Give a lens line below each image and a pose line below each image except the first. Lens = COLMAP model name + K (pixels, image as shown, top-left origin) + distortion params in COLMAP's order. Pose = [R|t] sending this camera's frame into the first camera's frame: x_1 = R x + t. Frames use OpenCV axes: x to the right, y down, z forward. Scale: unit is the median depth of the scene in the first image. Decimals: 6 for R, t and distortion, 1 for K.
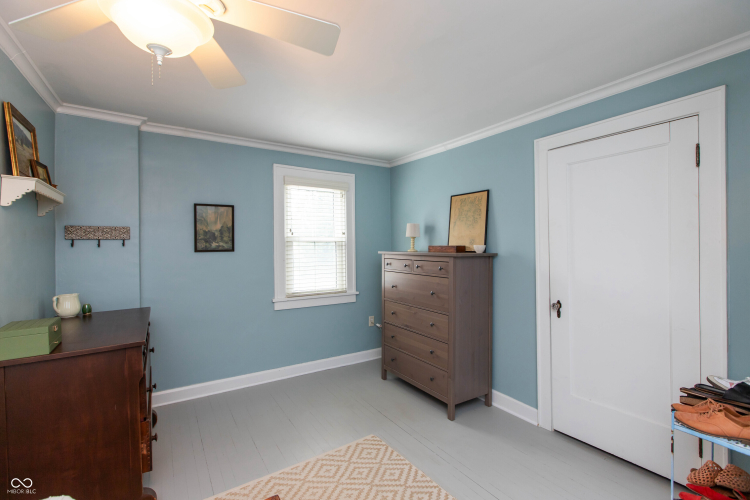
lens RADIAL K [[341.9, 0, 375.0], [0, 341.9, 250.0], [0, 0, 1]] dist [0.002139, 0.000504]
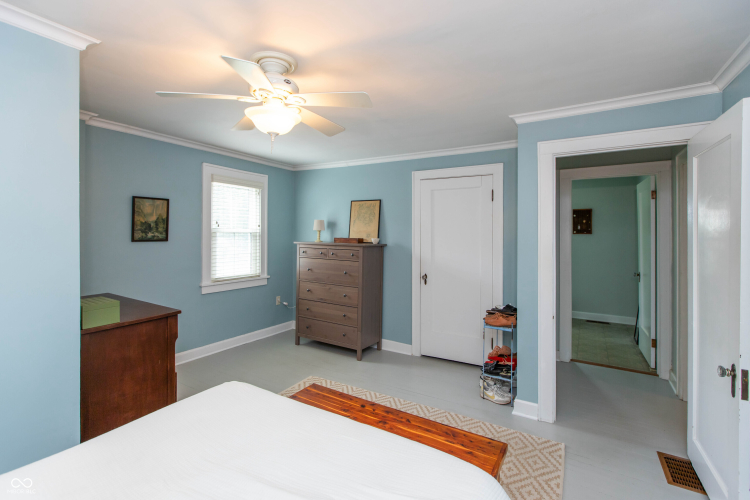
lens RADIAL K [[341.5, 0, 378.5], [0, 341.5, 233.0], [0, 0, 1]] dist [-0.001438, 0.000175]
pose [[0.897996, 0.018147, 0.439630, -0.289281], [-0.012200, 0.999792, -0.016349, -0.012418], [-0.439835, 0.009318, 0.898030, -0.271234]]
